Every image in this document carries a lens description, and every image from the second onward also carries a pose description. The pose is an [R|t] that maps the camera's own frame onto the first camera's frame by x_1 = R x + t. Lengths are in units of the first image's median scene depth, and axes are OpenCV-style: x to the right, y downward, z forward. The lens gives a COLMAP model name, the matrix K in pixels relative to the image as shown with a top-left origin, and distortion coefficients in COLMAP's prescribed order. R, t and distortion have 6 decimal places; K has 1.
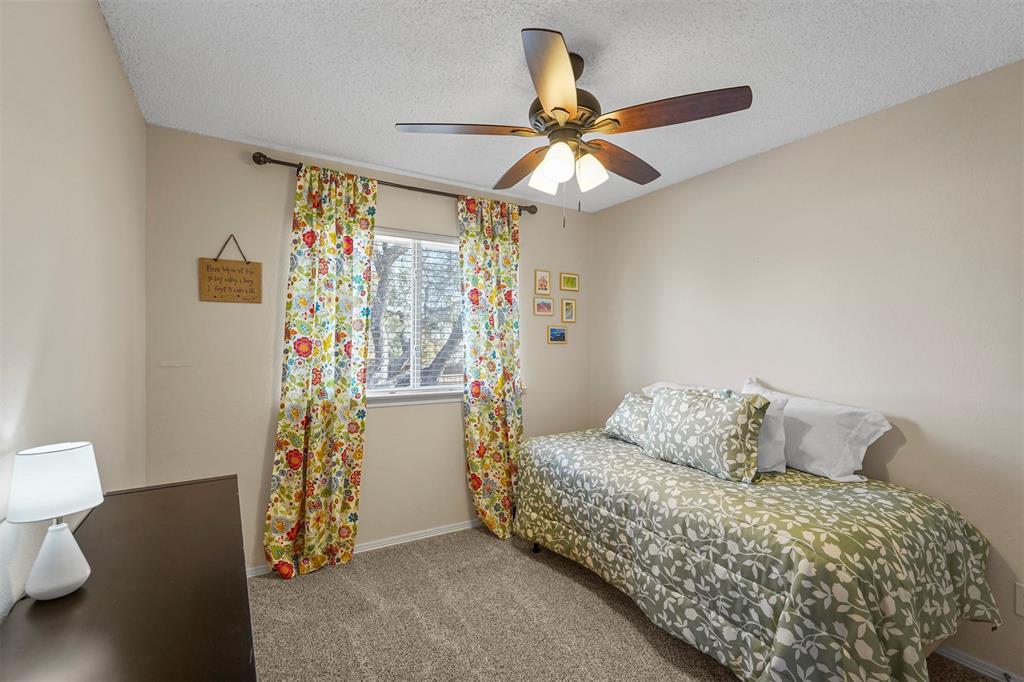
lens RADIAL K [[456.4, 0, 509.1], [0, 456.4, 352.6], [0, 0, 1]] dist [-0.015054, 0.000331]
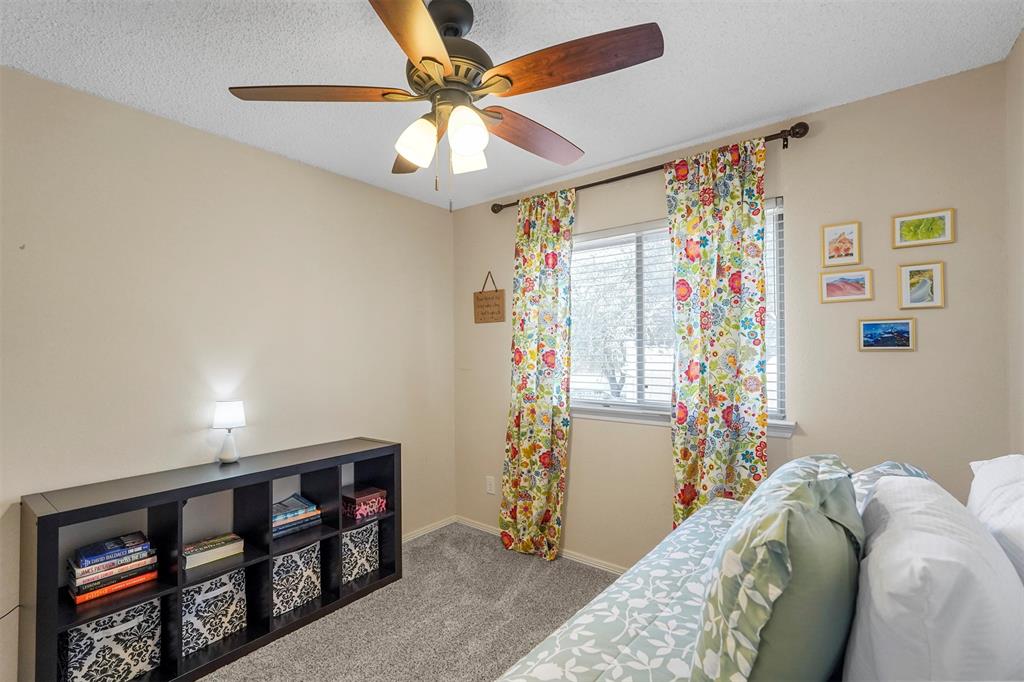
lens RADIAL K [[456.4, 0, 509.1], [0, 456.4, 352.6], [0, 0, 1]] dist [-0.015054, 0.000331]
pose [[0.344802, -0.003860, -0.938667, 0.665213], [-0.010492, 0.999913, -0.007966, -0.012933], [0.938617, 0.012595, 0.344732, 0.598137]]
